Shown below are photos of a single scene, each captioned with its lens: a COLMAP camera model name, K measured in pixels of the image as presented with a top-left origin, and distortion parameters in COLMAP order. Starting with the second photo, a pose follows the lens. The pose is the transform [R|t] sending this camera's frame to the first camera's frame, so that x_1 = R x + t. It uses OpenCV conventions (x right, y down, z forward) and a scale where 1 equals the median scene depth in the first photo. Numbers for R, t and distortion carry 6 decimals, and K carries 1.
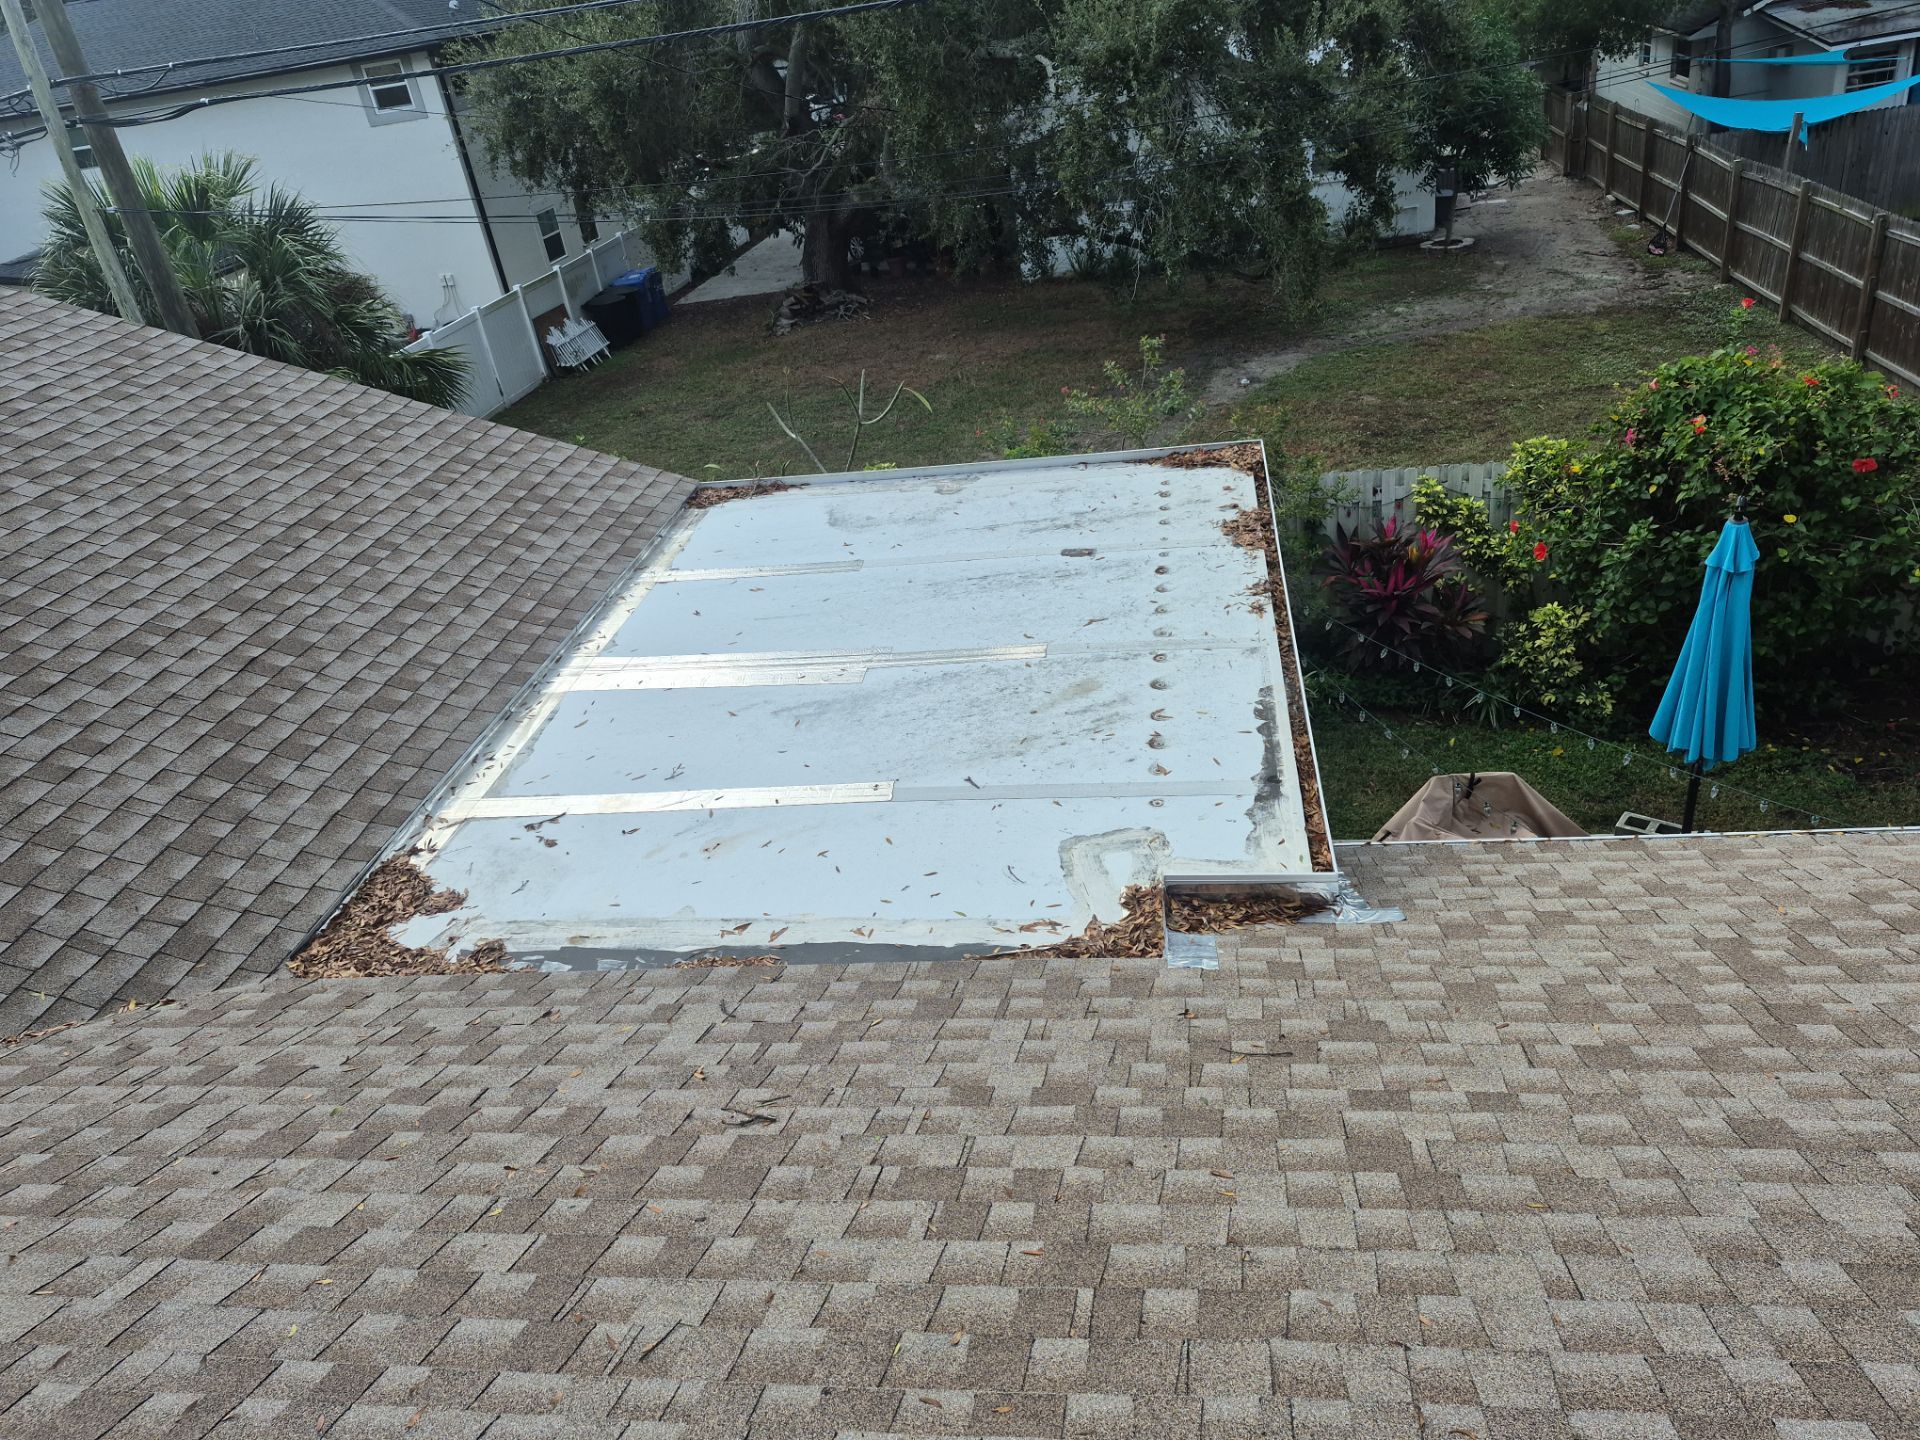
lens RADIAL K [[1320.4, 0, 966.4], [0, 1320.4, 726.0], [0, 0, 1]] dist [0.071712, -0.072713]
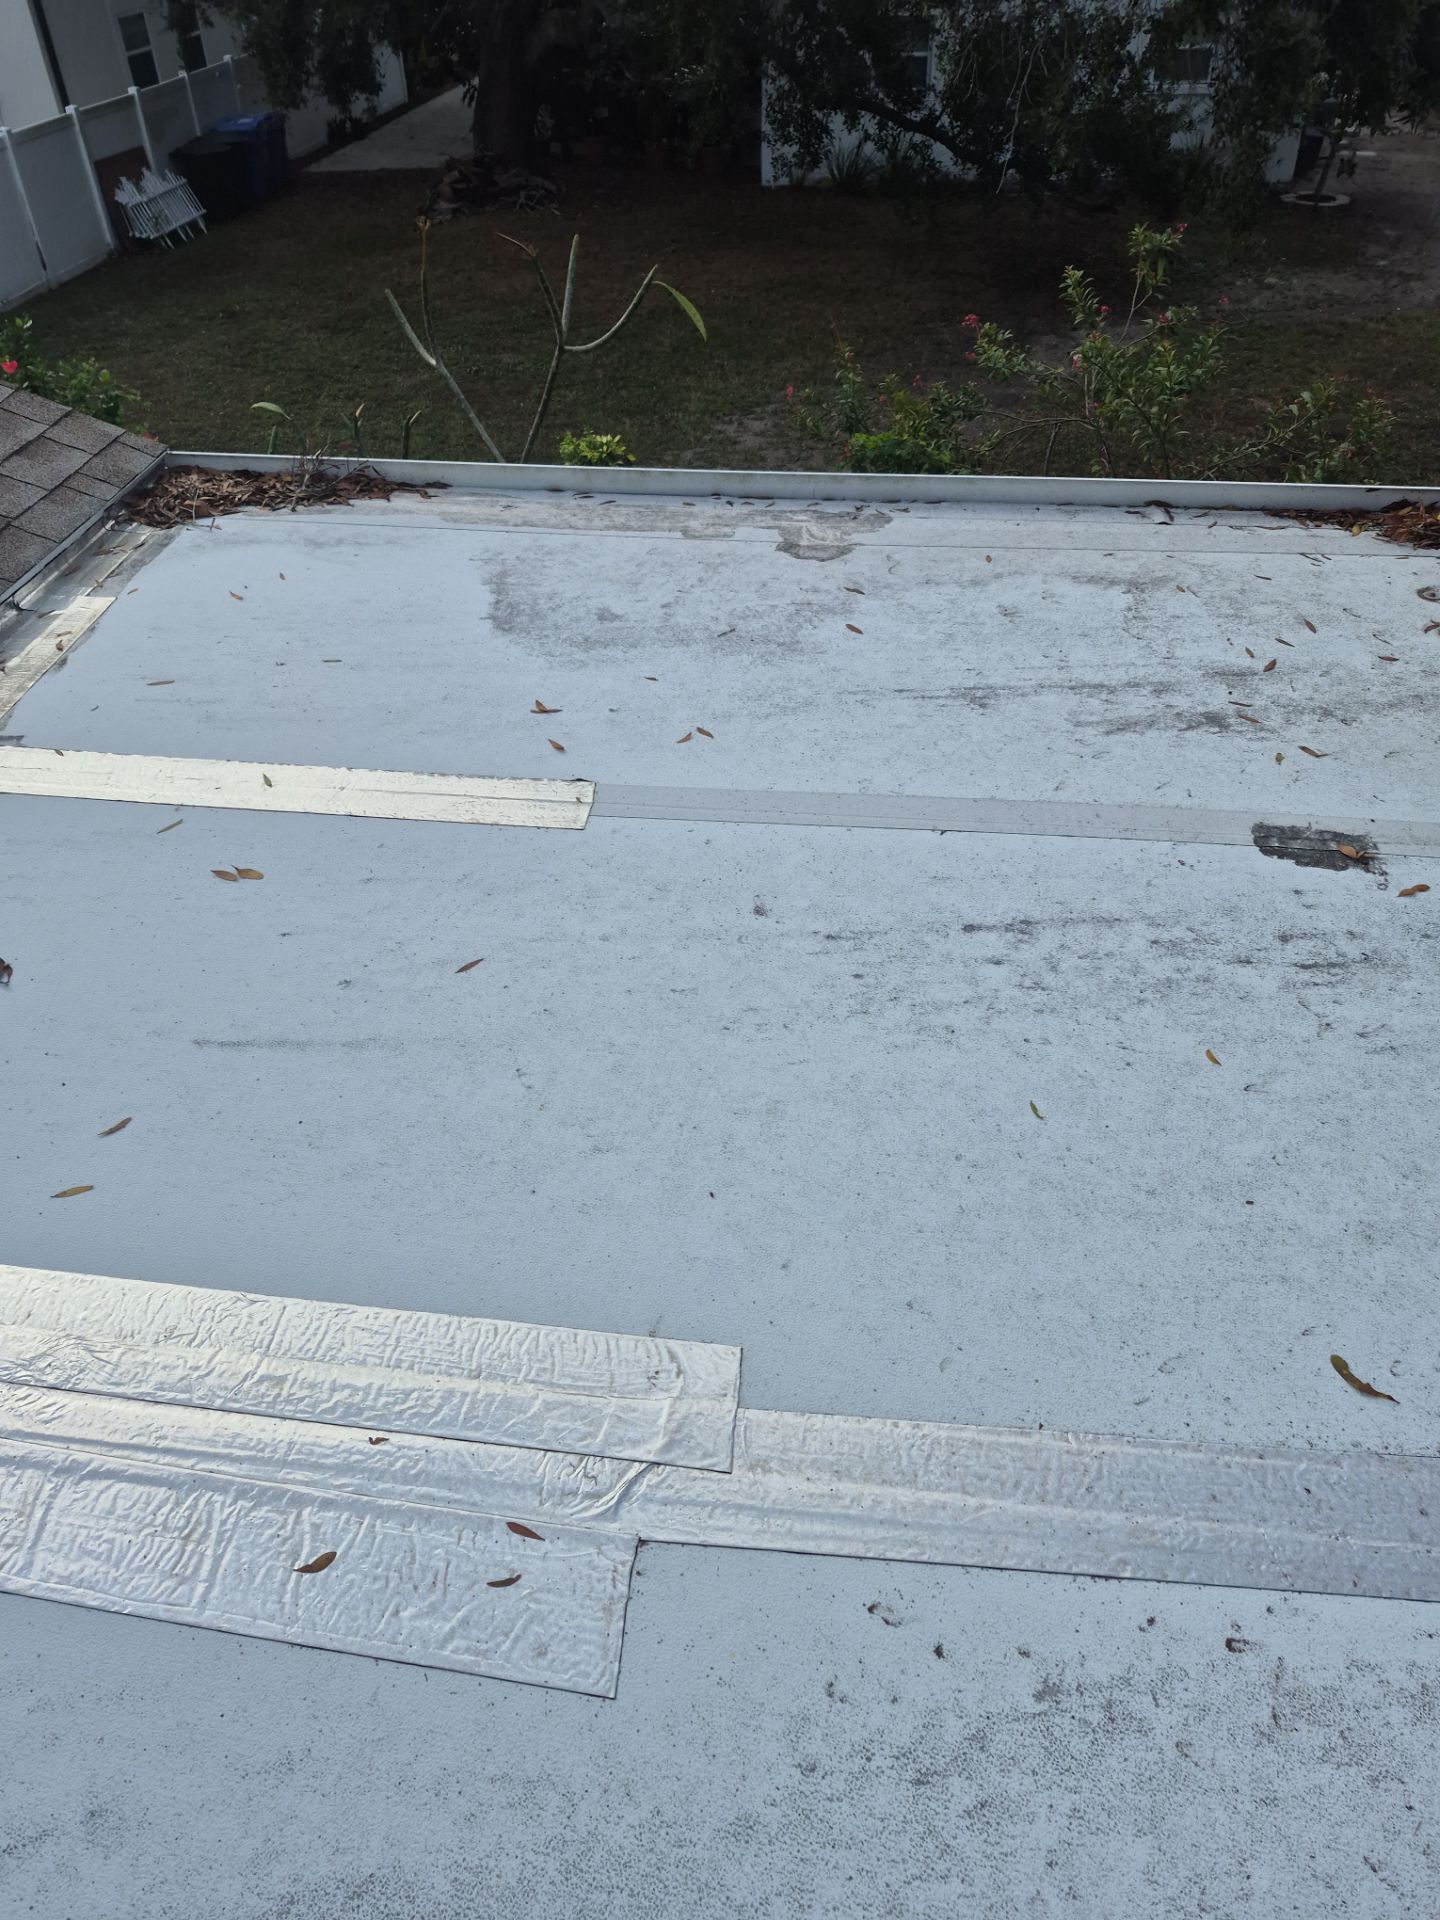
lens RADIAL K [[1271.9, 0, 706.1], [0, 1271.9, 967.5], [0, 0, 1]] dist [0.057284, -0.047486]
pose [[0.994172, 0.070036, 0.081963, -0.082155], [-0.085055, 0.976684, 0.197113, -0.161303], [-0.066247, -0.202935, 0.976949, 0.765933]]
